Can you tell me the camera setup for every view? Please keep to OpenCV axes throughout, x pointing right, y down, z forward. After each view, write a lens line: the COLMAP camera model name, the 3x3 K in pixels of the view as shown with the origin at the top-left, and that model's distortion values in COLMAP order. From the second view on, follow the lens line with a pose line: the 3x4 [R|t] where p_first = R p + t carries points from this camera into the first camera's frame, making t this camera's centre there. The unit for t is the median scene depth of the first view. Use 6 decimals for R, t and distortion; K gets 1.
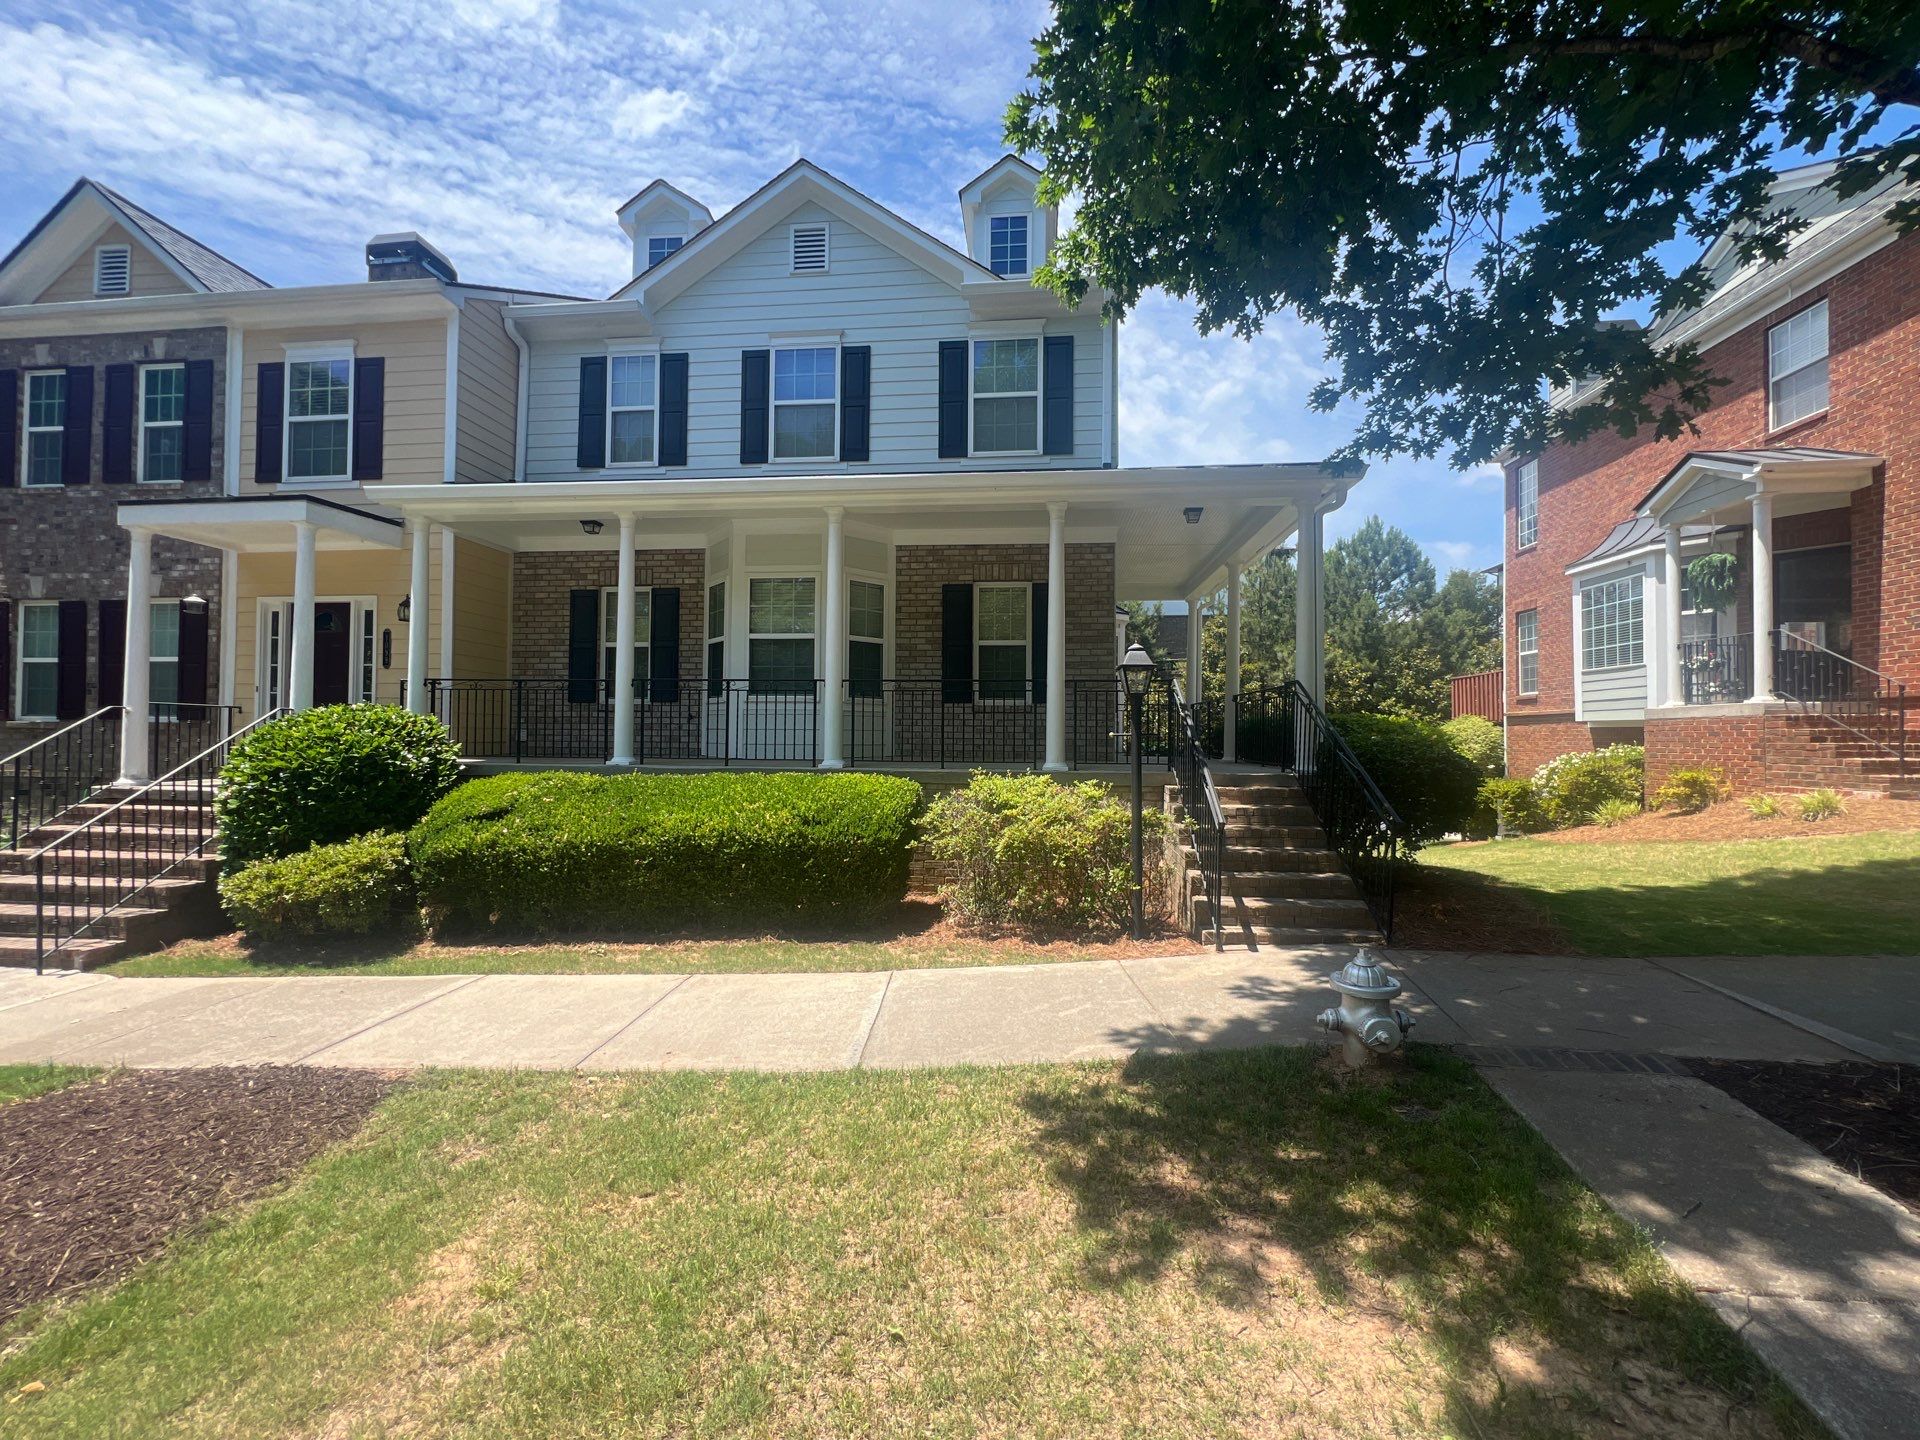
lens RADIAL K [[754.4, 0, 960.0], [0, 754.4, 720.0], [0, 0, 1]] dist [-0.008422, 0.000276]
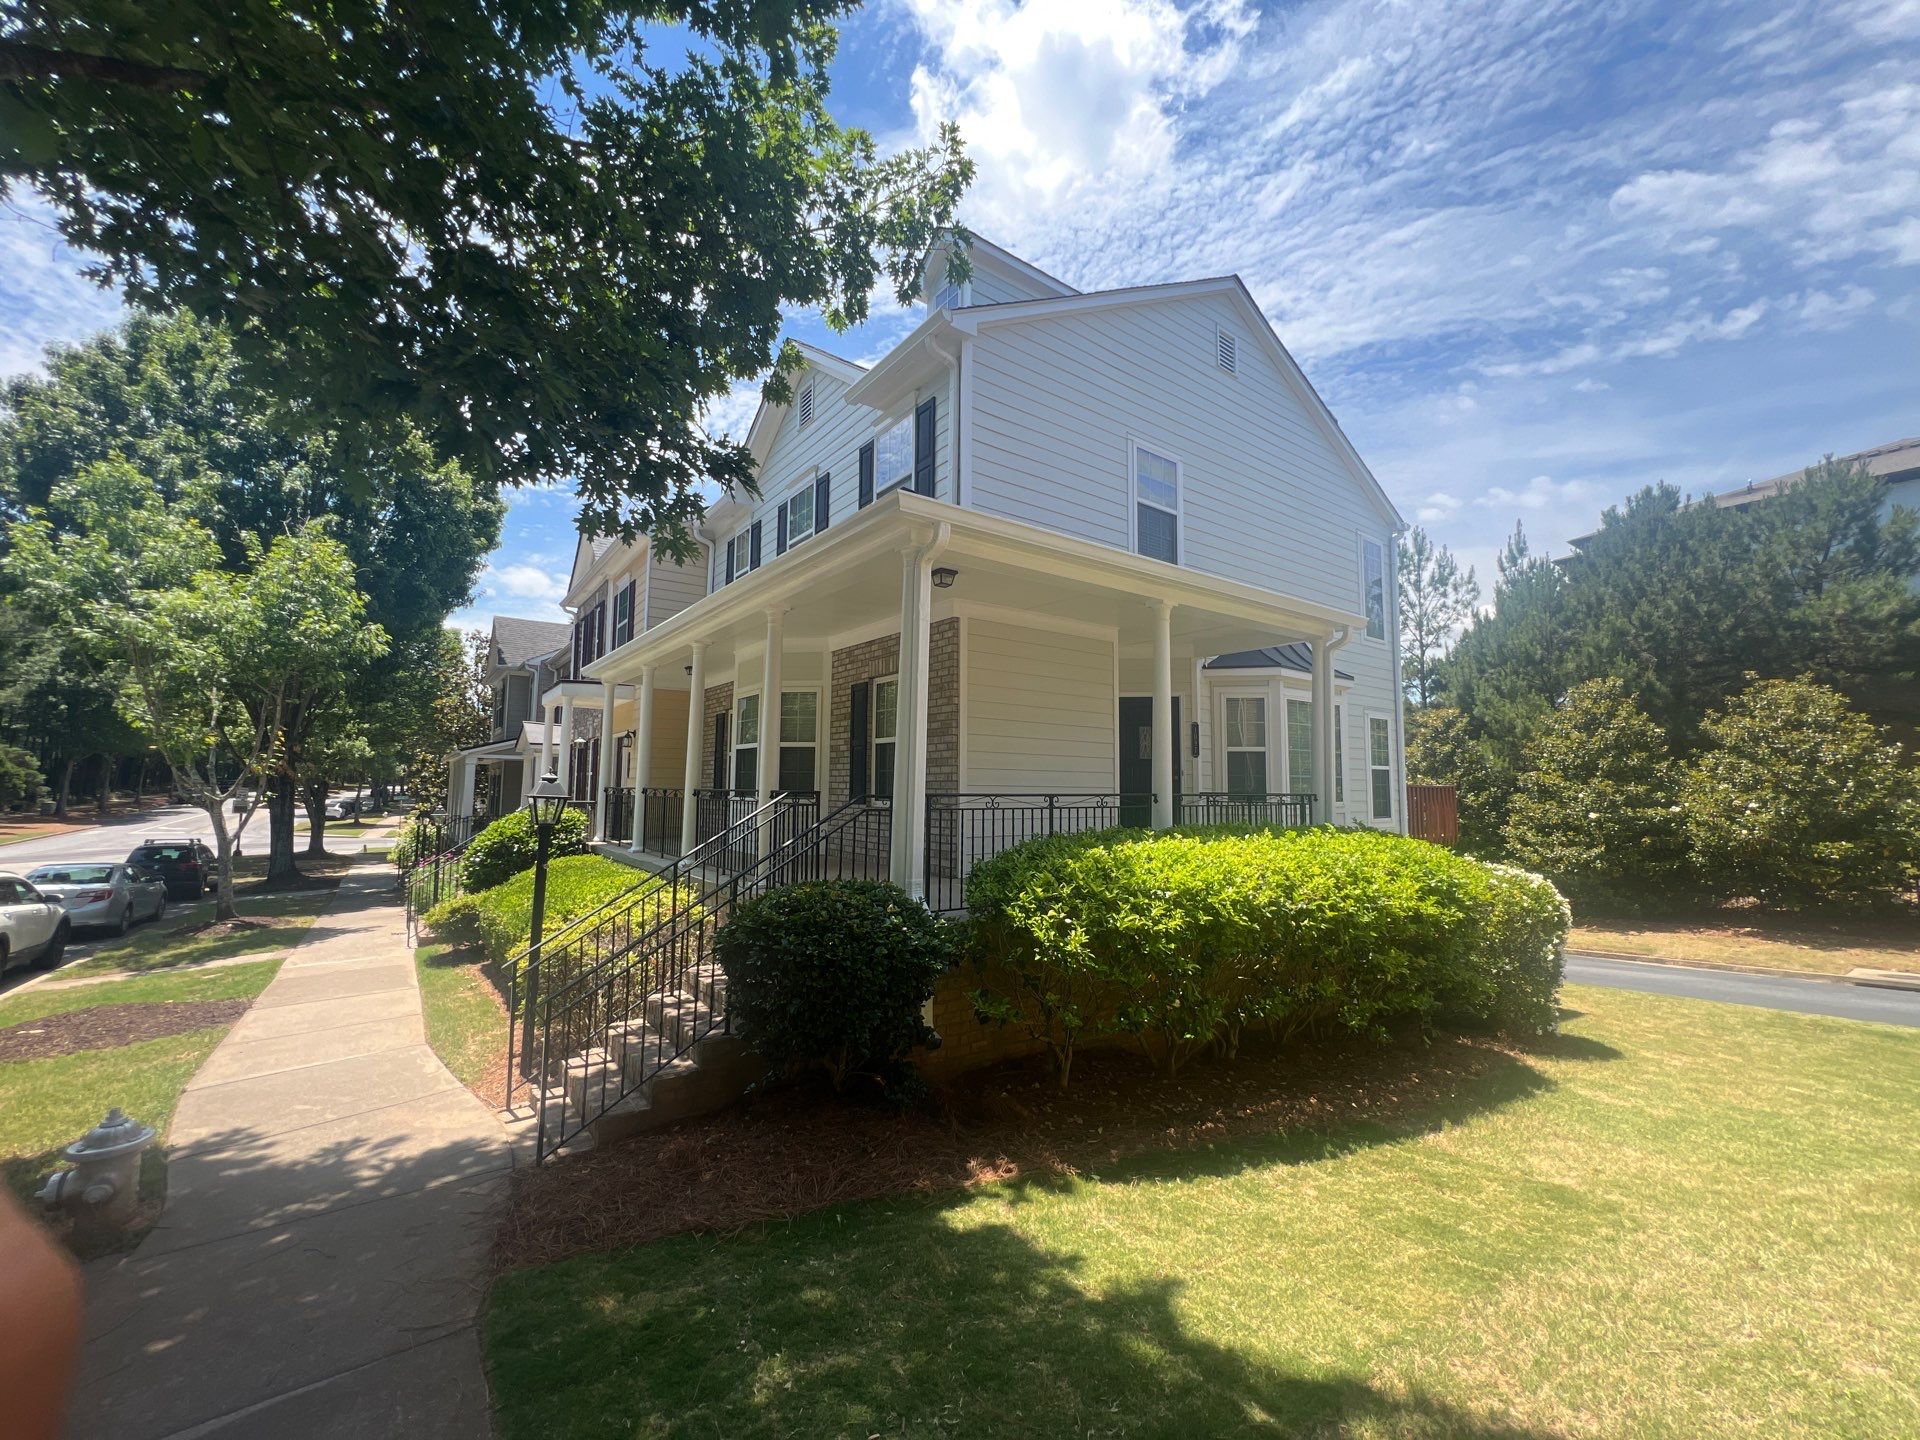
lens RADIAL K [[754.4, 0, 960.0], [0, 754.4, 720.0], [0, 0, 1]] dist [-0.008422, 0.000276]
pose [[0.681125, -0.067177, -0.729078, 0.829016], [0.017753, 0.997004, -0.075279, -0.056280], [0.731952, 0.038331, 0.680278, 0.436045]]
